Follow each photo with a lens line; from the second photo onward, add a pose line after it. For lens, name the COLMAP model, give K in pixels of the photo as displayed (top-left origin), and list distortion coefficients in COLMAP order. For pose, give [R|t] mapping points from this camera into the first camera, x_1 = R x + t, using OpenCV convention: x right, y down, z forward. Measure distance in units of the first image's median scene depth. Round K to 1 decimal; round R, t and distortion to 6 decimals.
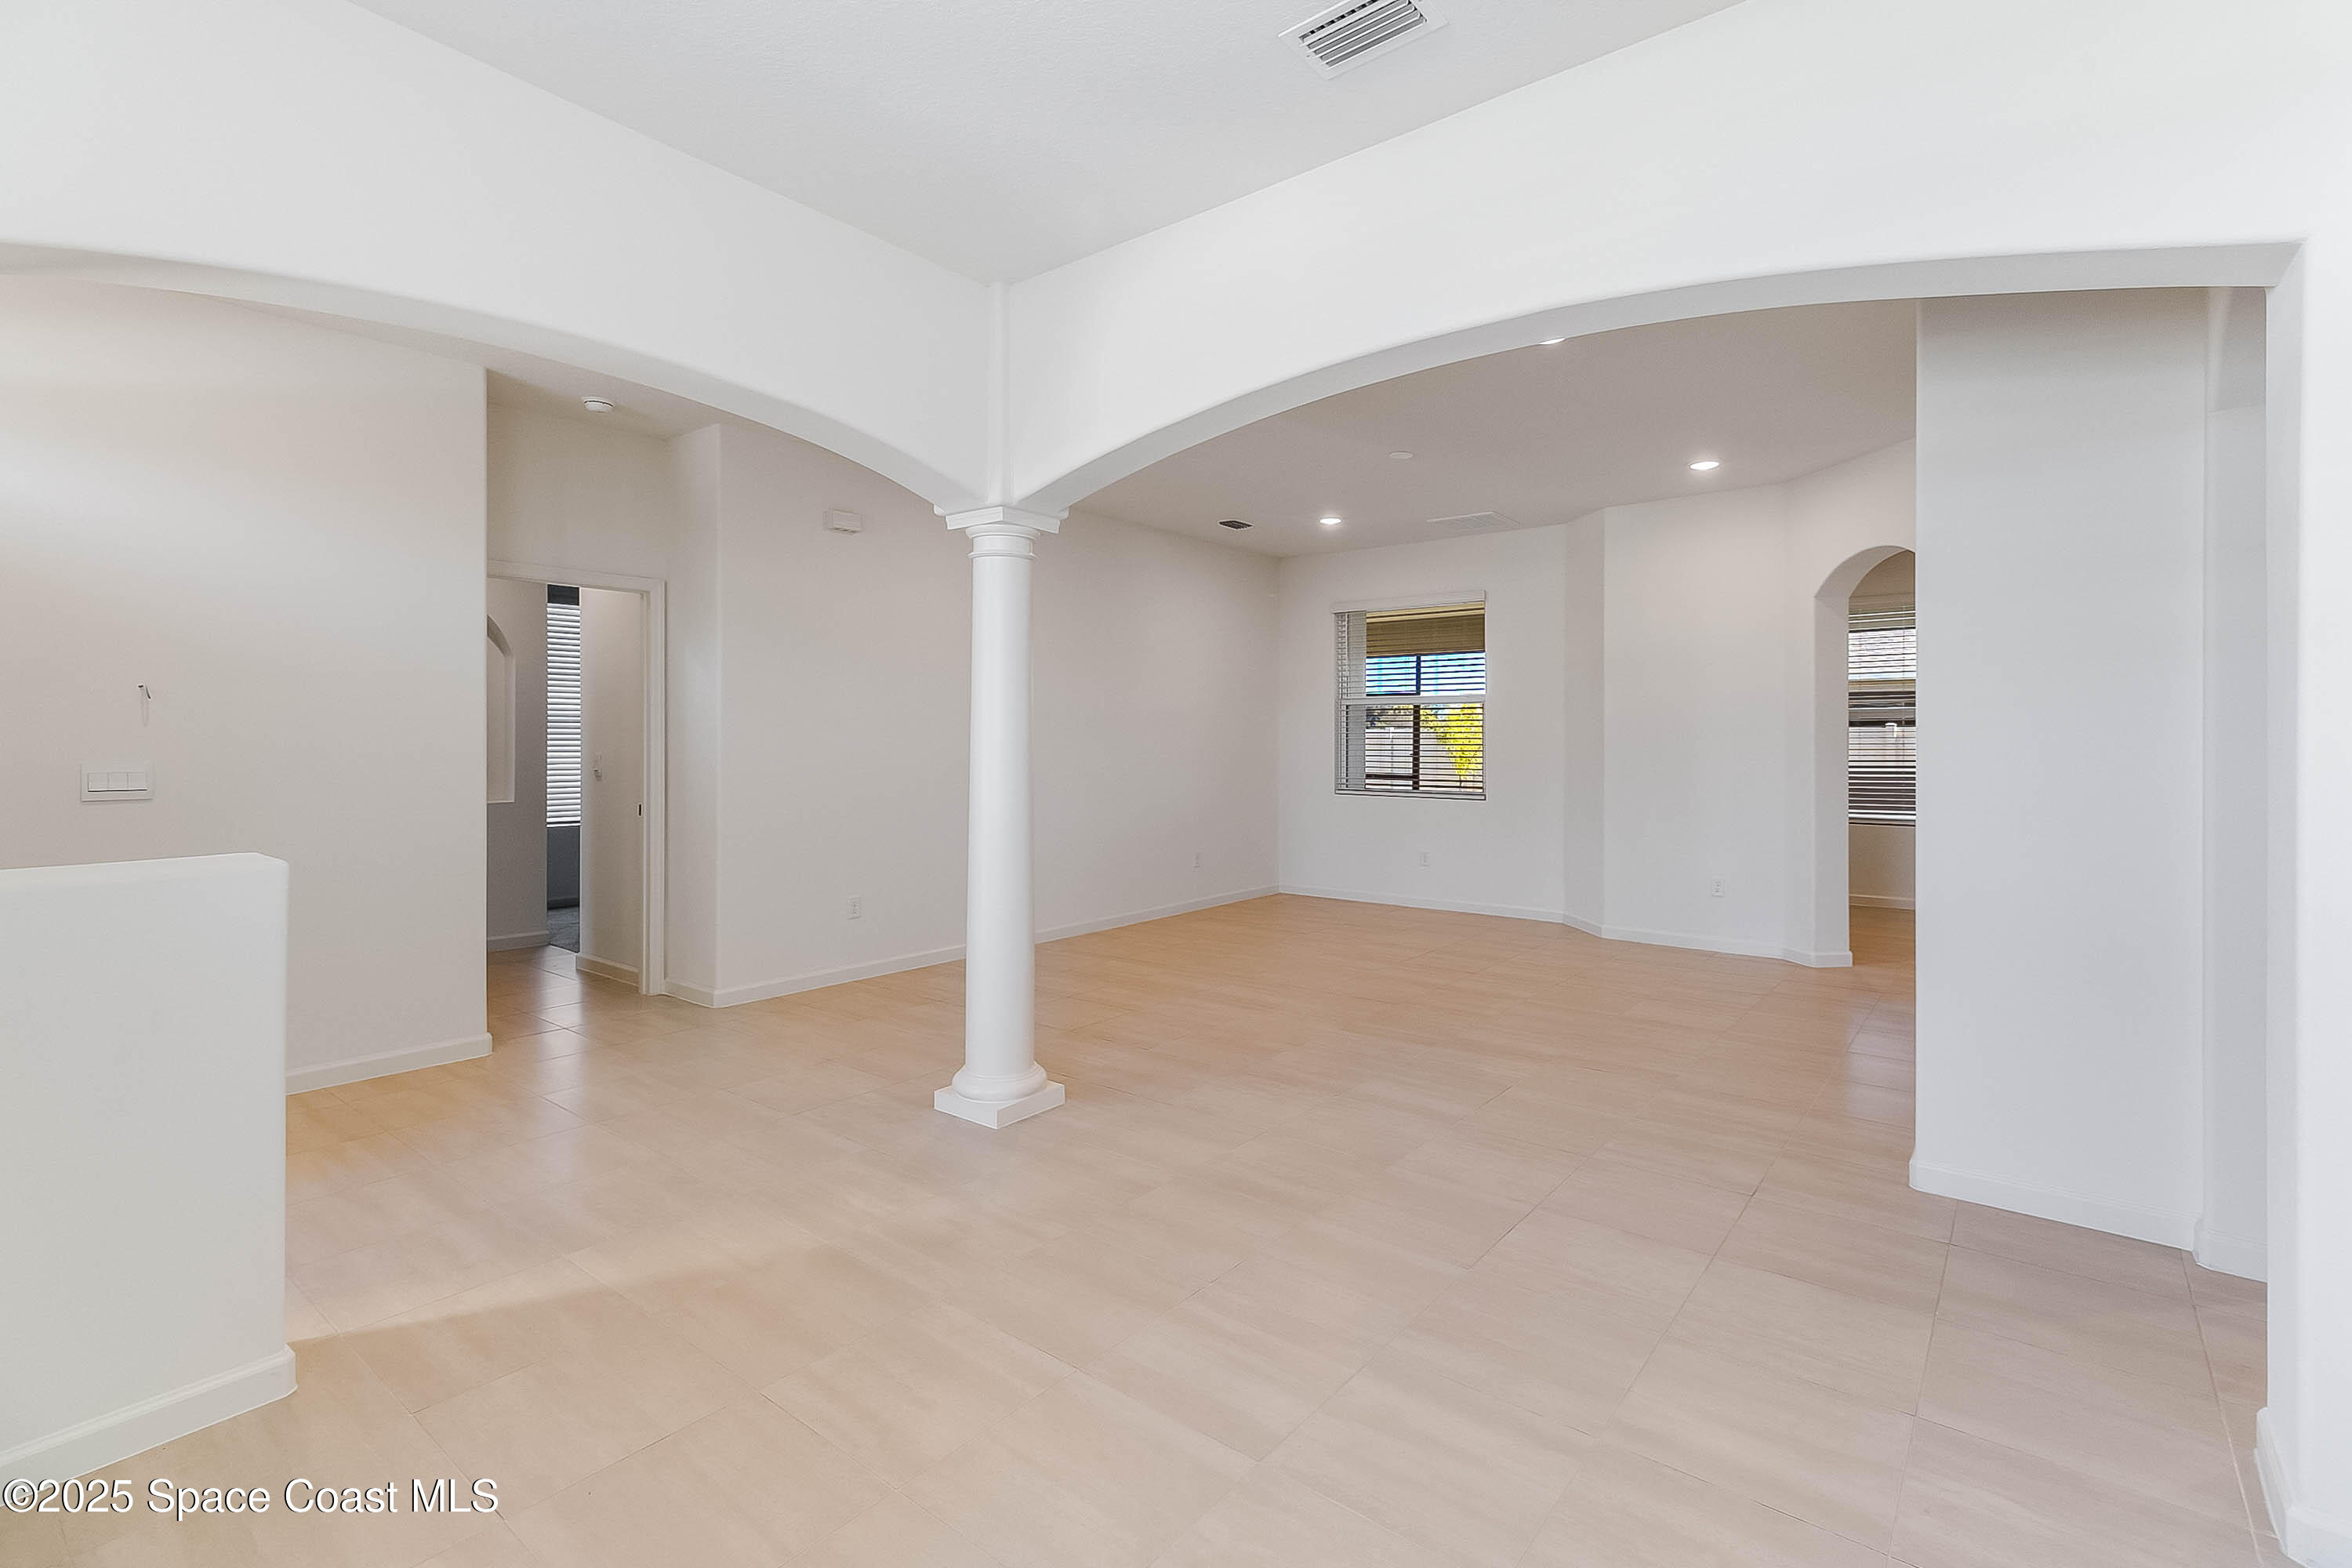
lens RADIAL K [[1077.9, 0, 1179.2], [0, 1077.9, 729.3], [0, 0, 1]] dist [0.012780, 0.000263]
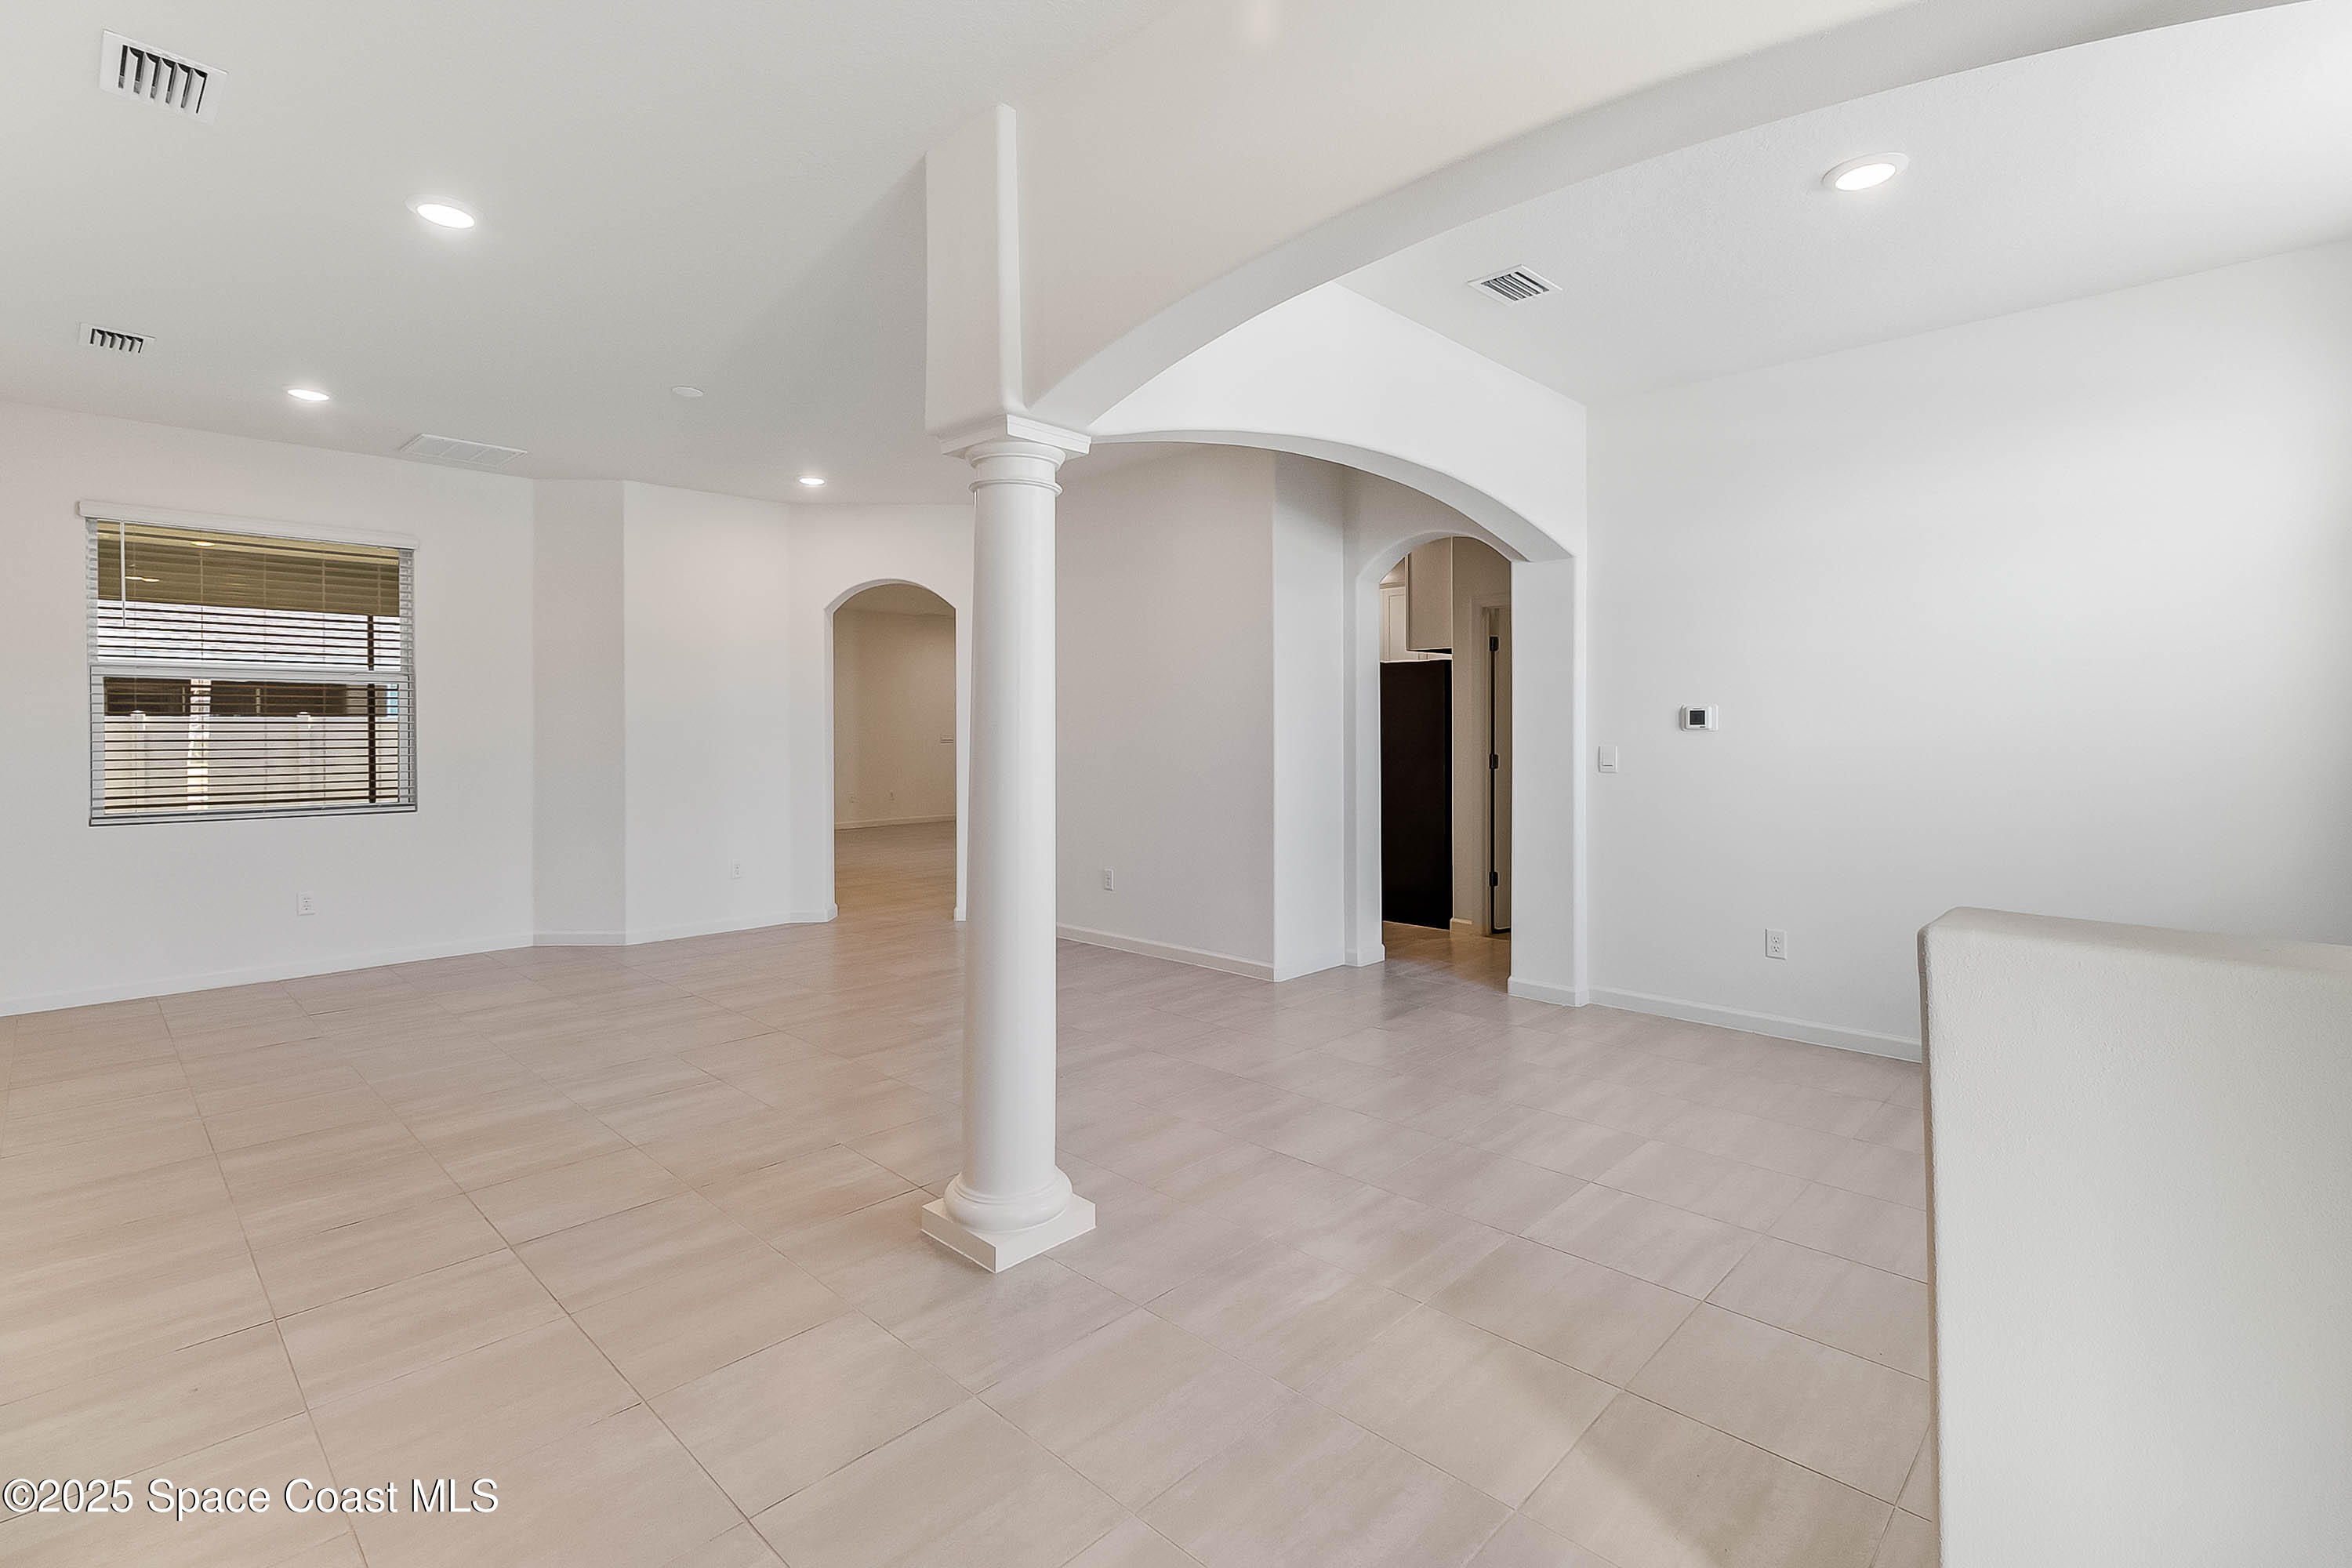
lens RADIAL K [[1077.9, 0, 1179.2], [0, 1077.9, 729.3], [0, 0, 1]] dist [0.012780, 0.000263]
pose [[0.088889, -0.001615, 0.996040, -0.553614], [-0.004503, 0.999988, 0.002024, 0.004094], [-0.996031, -0.004665, 0.088881, 0.511326]]
